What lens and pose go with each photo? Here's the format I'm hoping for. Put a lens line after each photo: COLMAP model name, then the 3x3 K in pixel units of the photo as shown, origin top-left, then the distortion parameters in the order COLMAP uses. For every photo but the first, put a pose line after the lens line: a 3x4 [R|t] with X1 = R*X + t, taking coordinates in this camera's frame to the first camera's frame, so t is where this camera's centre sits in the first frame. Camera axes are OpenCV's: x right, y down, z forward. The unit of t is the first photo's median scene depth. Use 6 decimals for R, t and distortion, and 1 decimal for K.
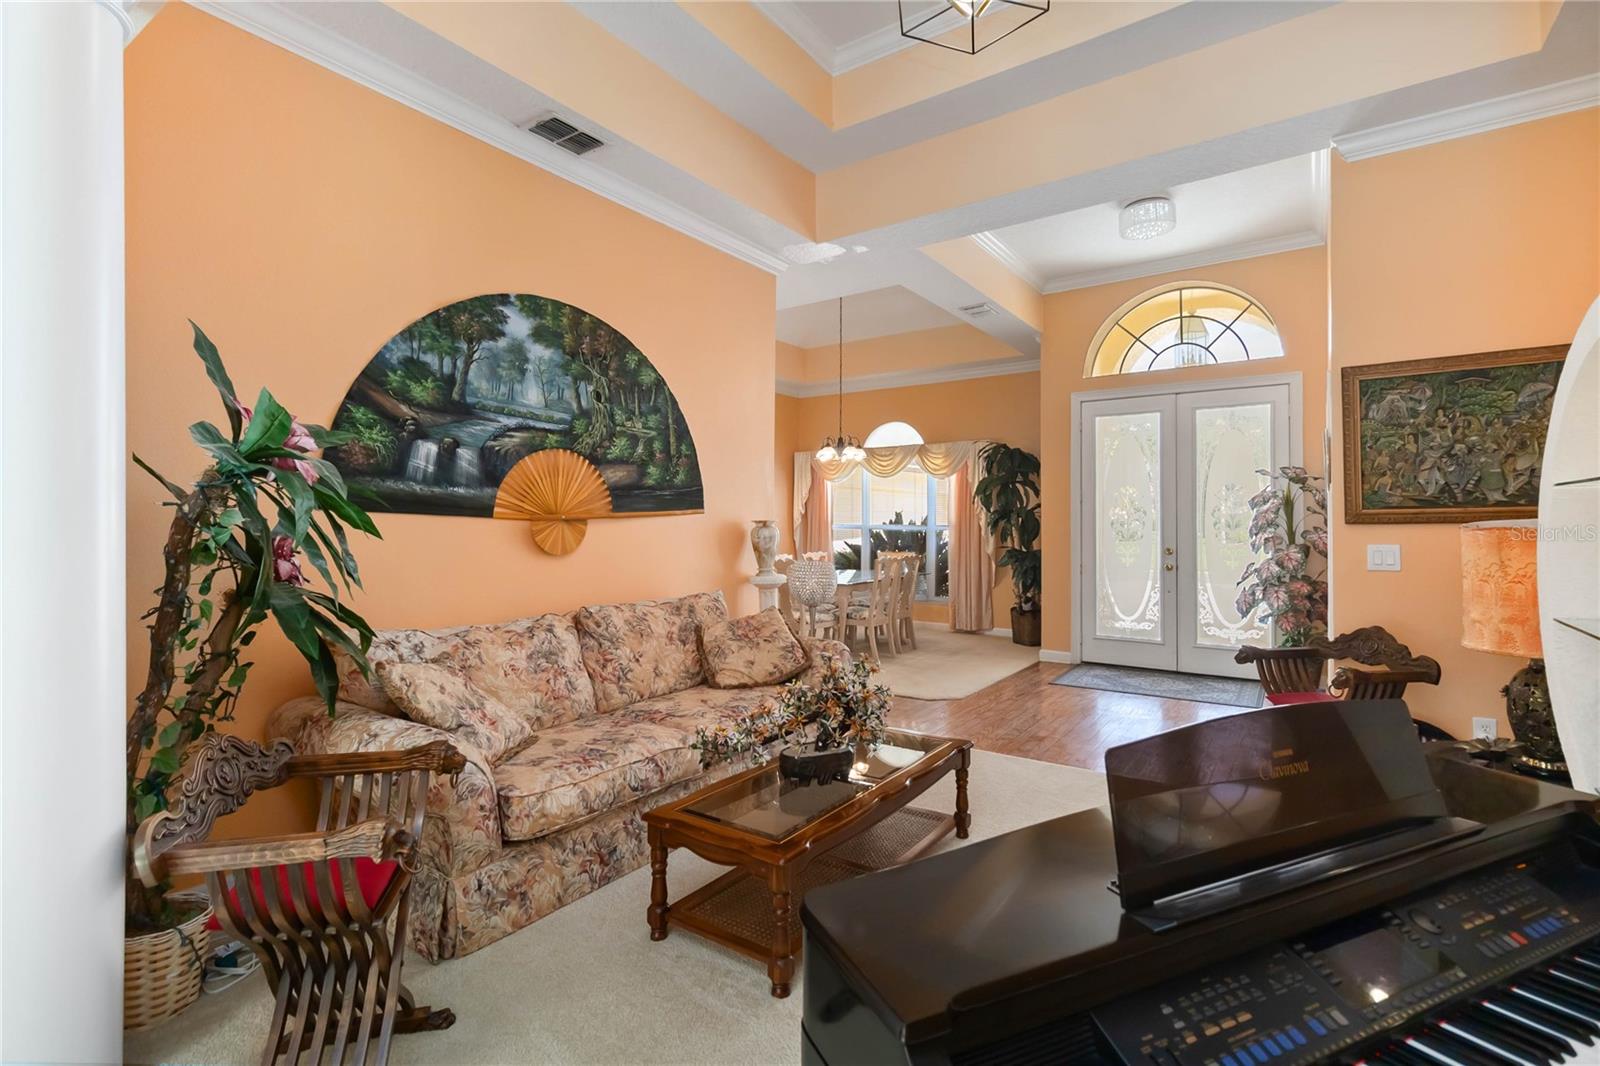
lens RADIAL K [[739.0, 0, 803.4], [0, 739.0, 515.8], [0, 0, 1]] dist [-0.001342, 0.001604]
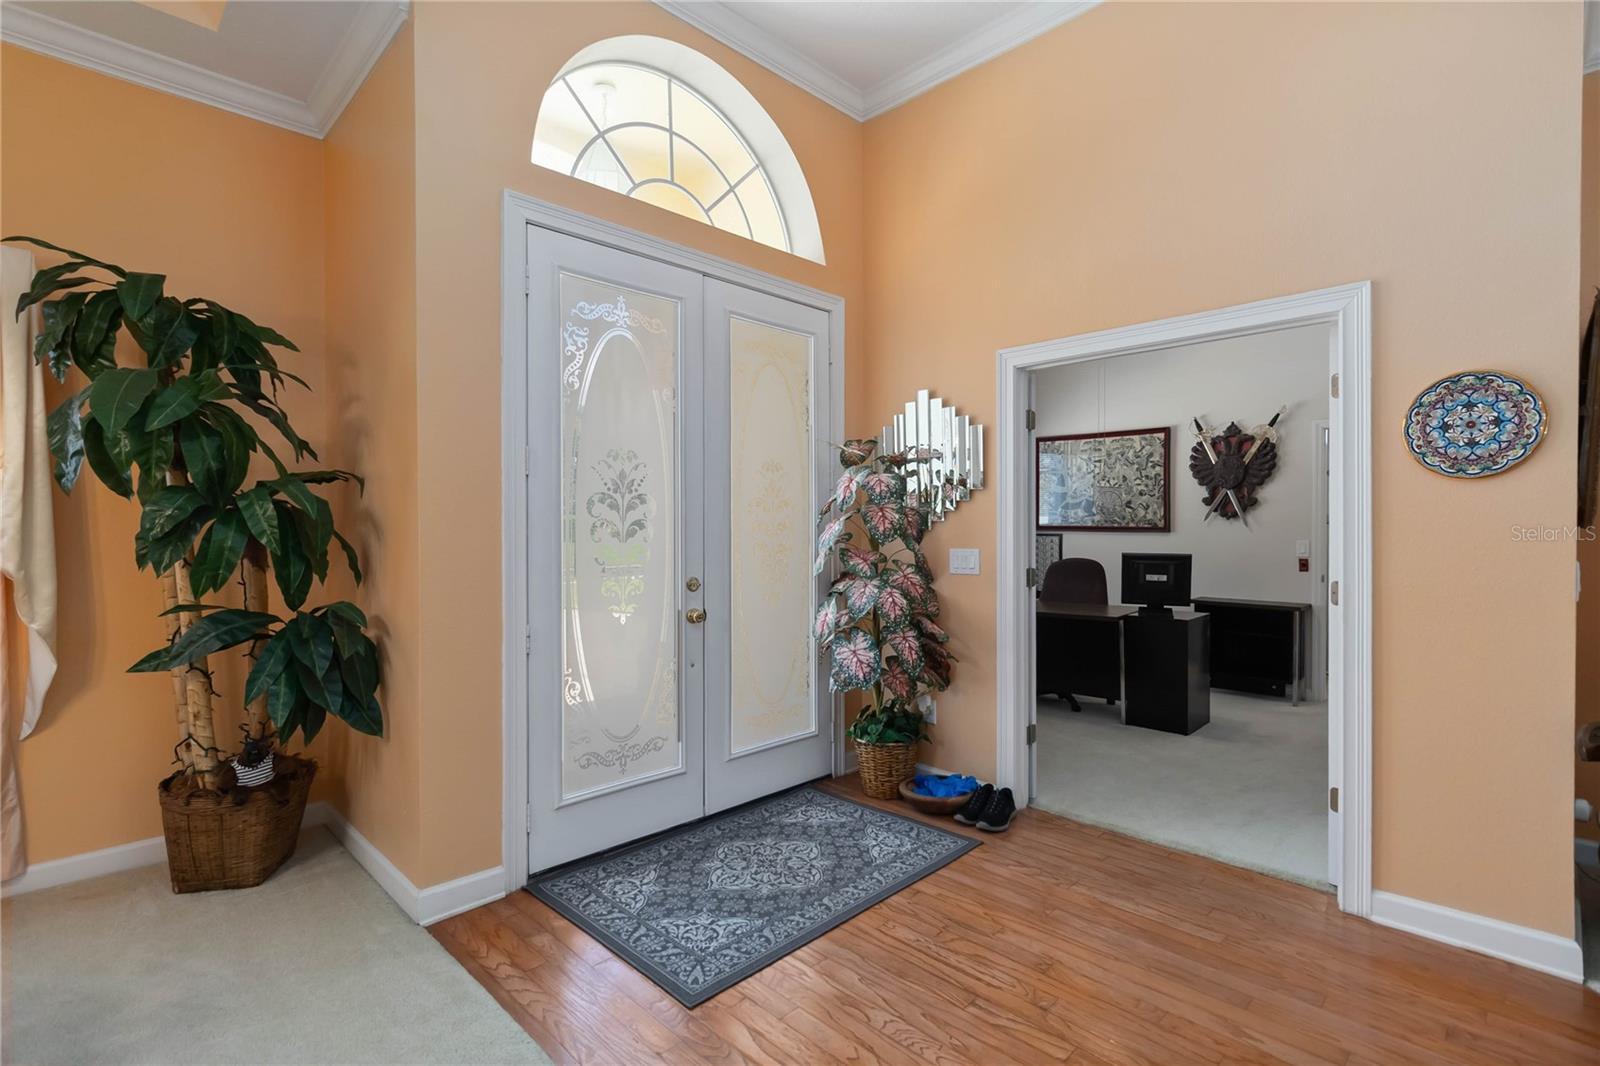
lens RADIAL K [[739.0, 0, 782.9], [0, 739.0, 531.2], [0, 0, 1]] dist [-0.001342, 0.001604]
pose [[0.170439, -0.007693, 0.985338, 0.009794], [-0.010011, 0.999904, 0.009539, 0.006054], [-0.985317, -0.011490, 0.170346, 0.765979]]
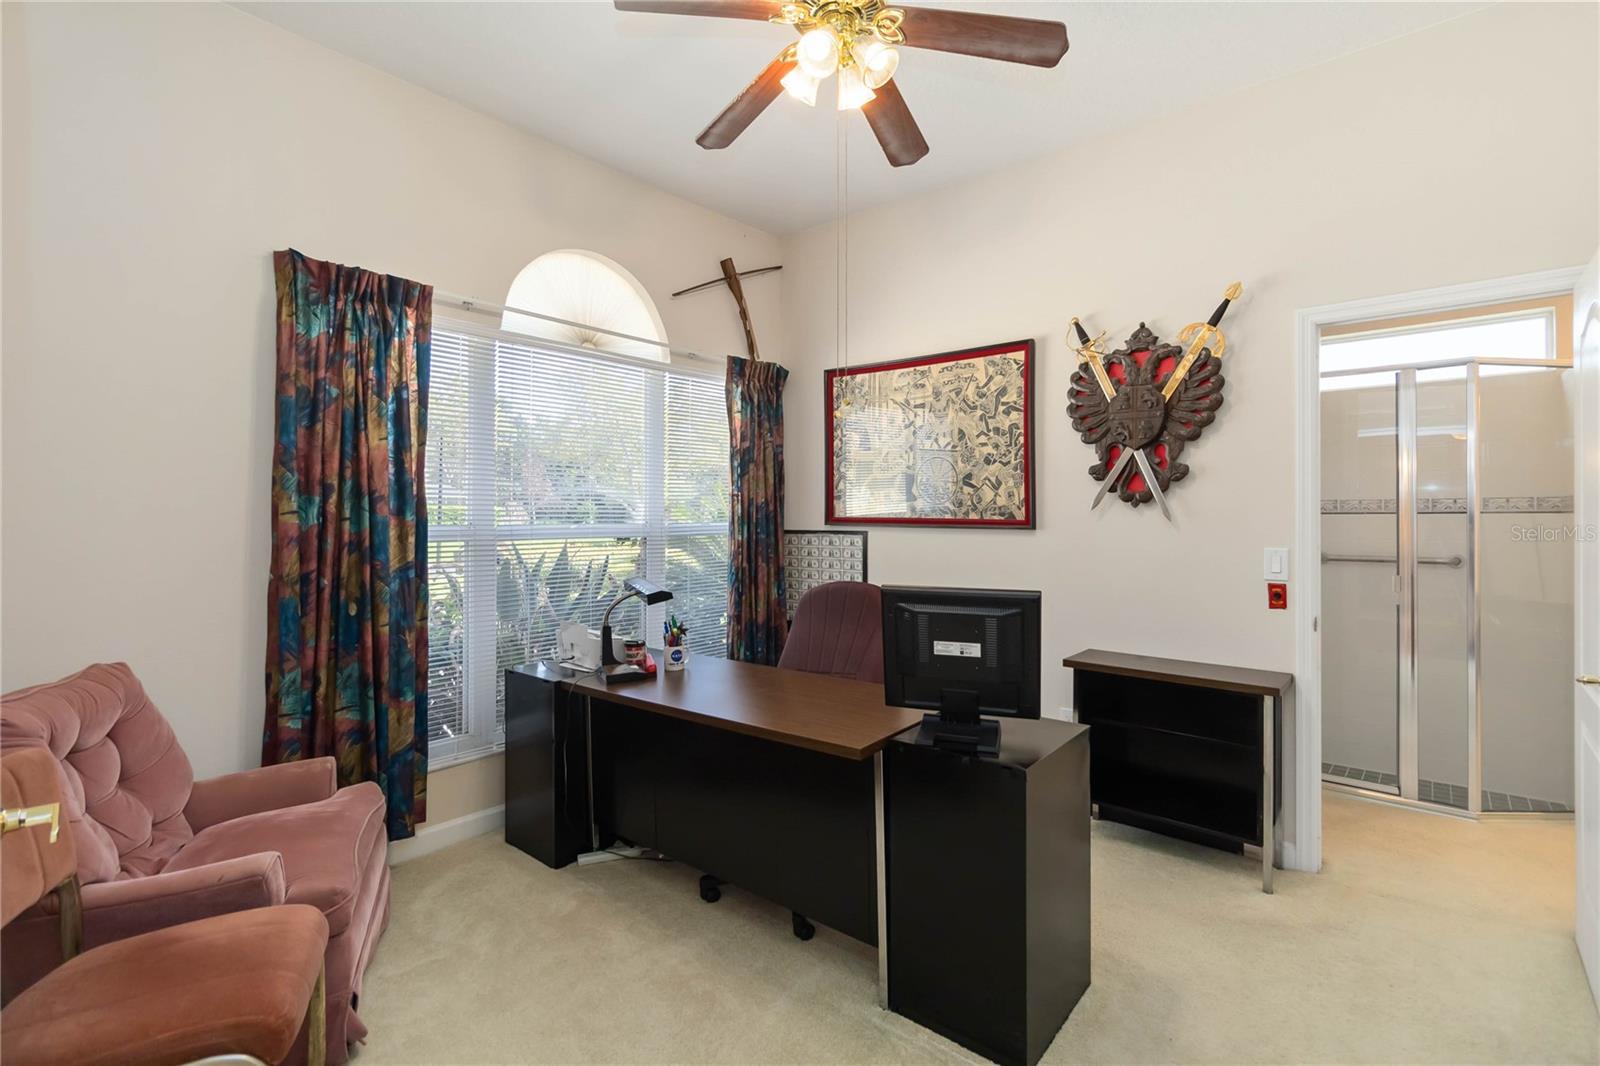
lens RADIAL K [[739.0, 0, 772.4], [0, 739.0, 505.9], [0, 0, 1]] dist [-0.001342, 0.001604]
pose [[0.099242, 0.010825, 0.995004, 0.440929], [-0.010301, 0.999898, -0.009851, 0.002148], [-0.995010, -0.009272, 0.099344, 0.591275]]
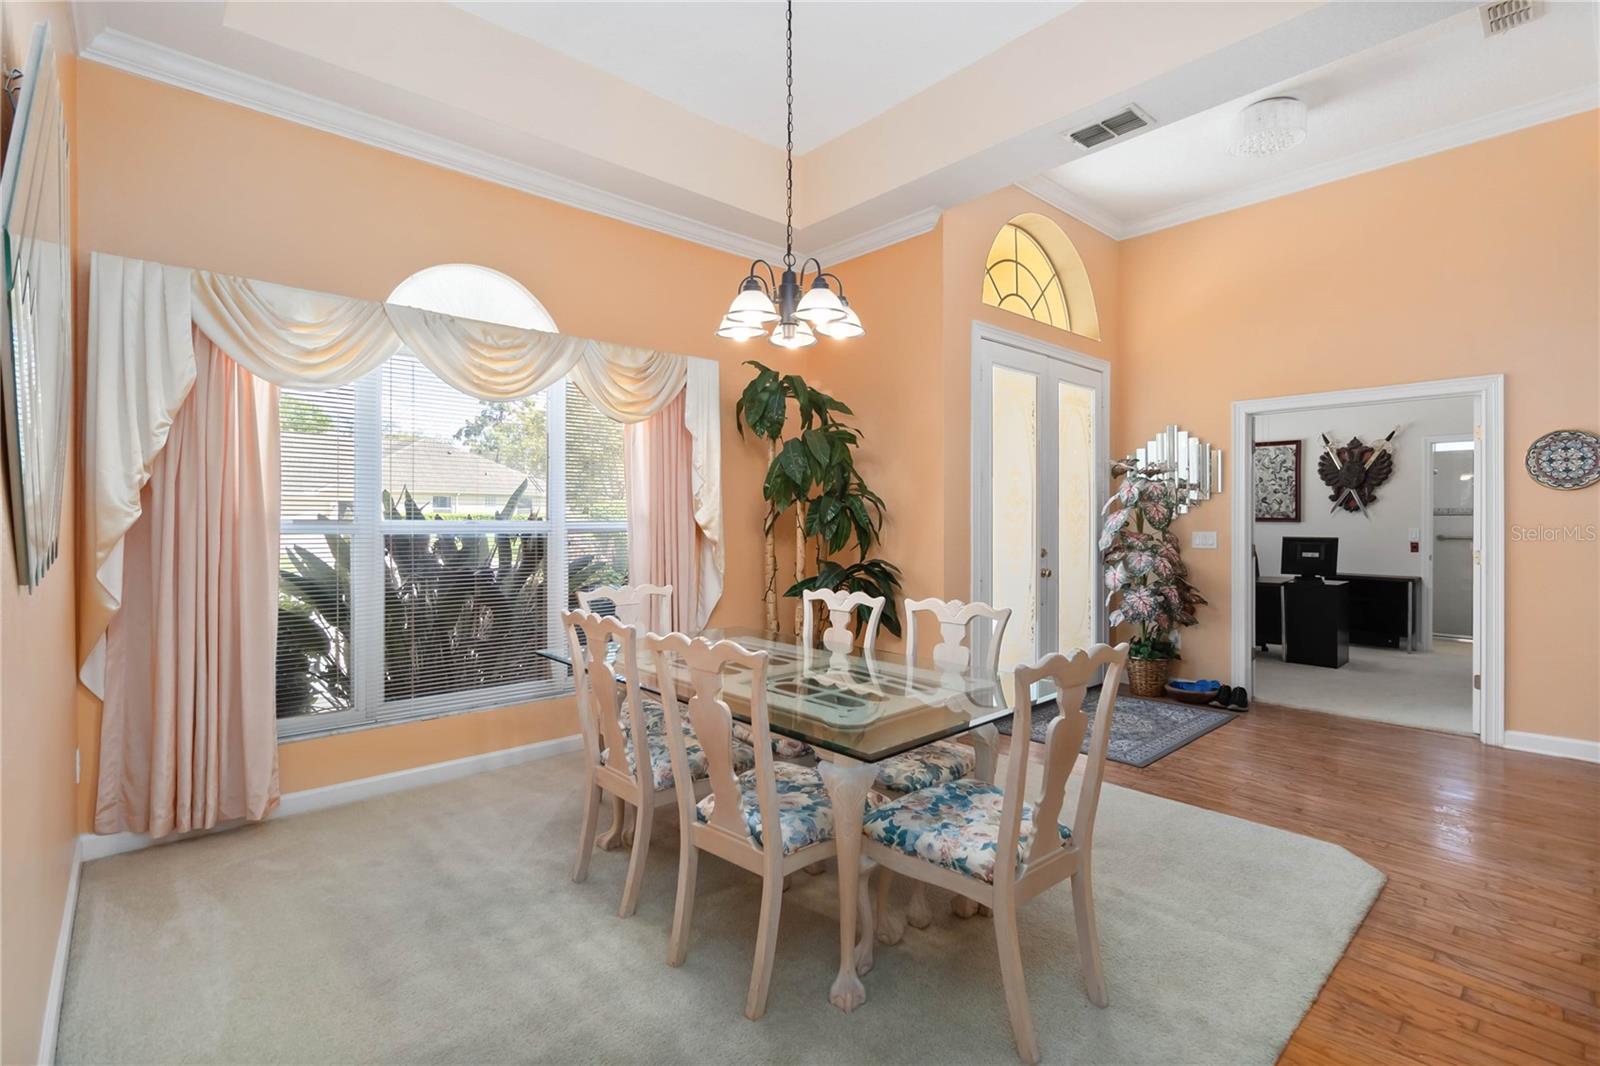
lens RADIAL K [[739.0, 0, 768.4], [0, 739.0, 518.1], [0, 0, 1]] dist [-0.001342, 0.001604]
pose [[0.217399, -0.002105, 0.976081, -0.310255], [-0.012391, 0.999911, 0.004916, 0.009552], [-0.976004, -0.013163, 0.217354, 1.001100]]
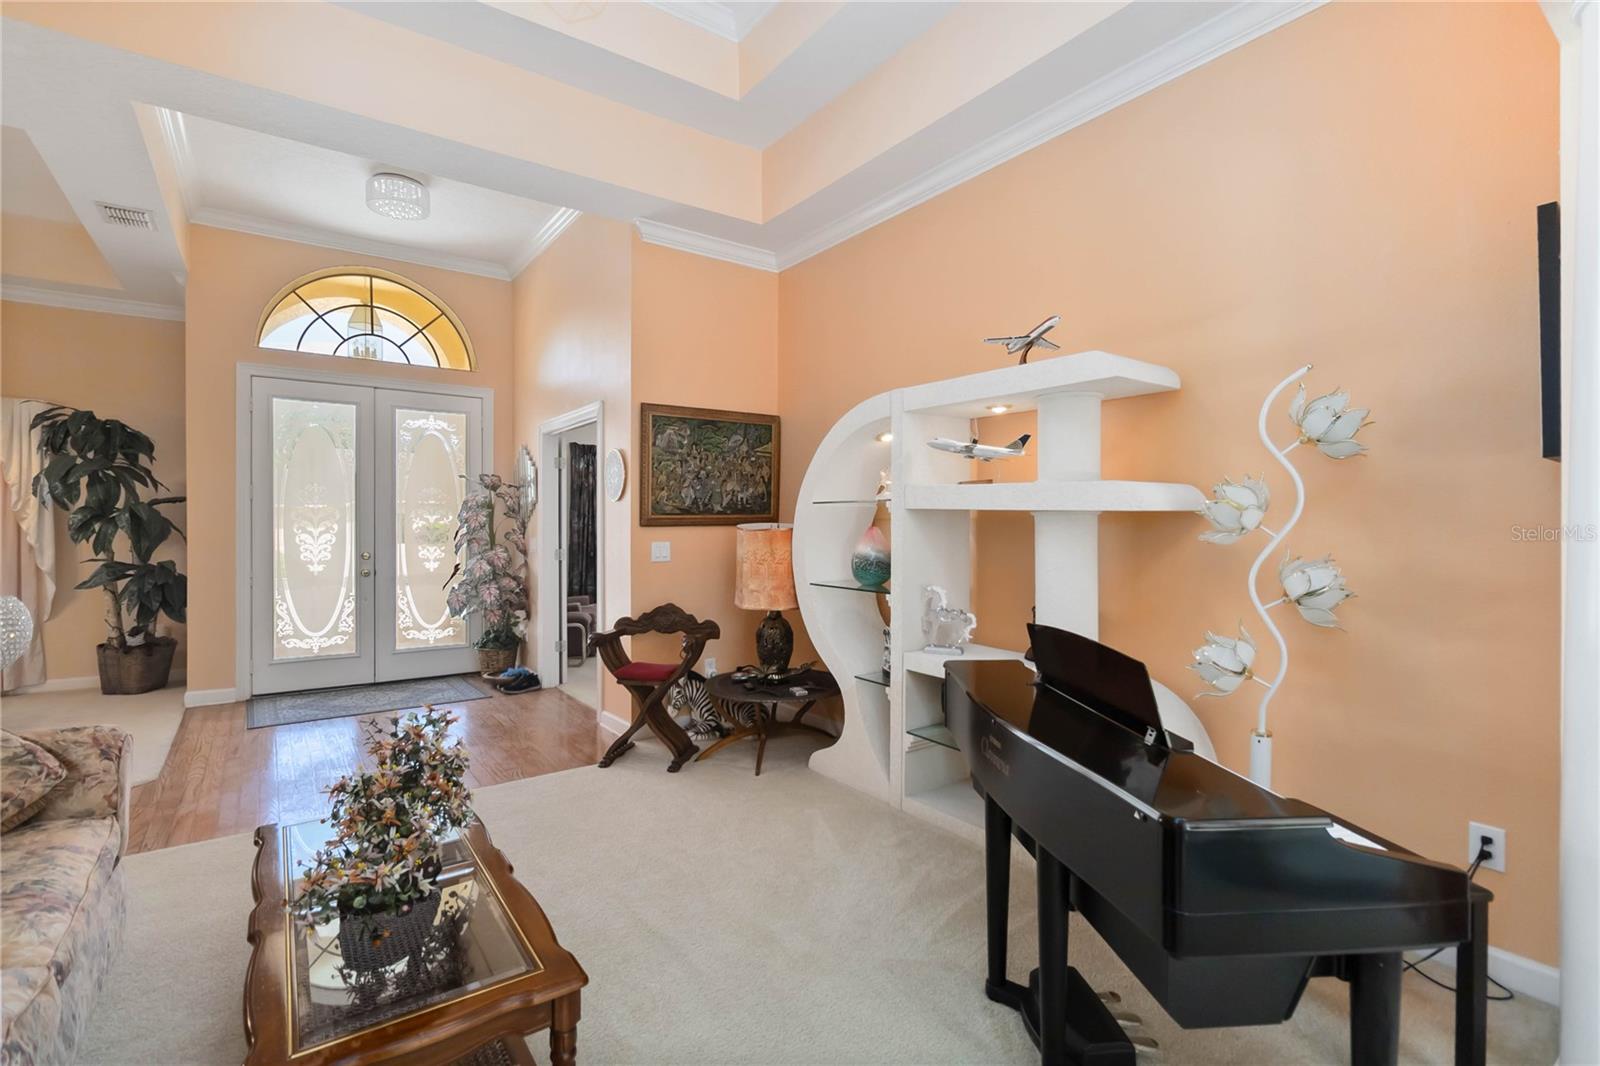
lens RADIAL K [[739.0, 0, 800.7], [0, 739.0, 531.1], [0, 0, 1]] dist [-0.001342, 0.001604]
pose [[0.325822, -0.004159, 0.945422, -0.184706], [-0.011146, 0.999904, 0.008240, 0.002826], [-0.945366, -0.013222, 0.325744, 0.161149]]
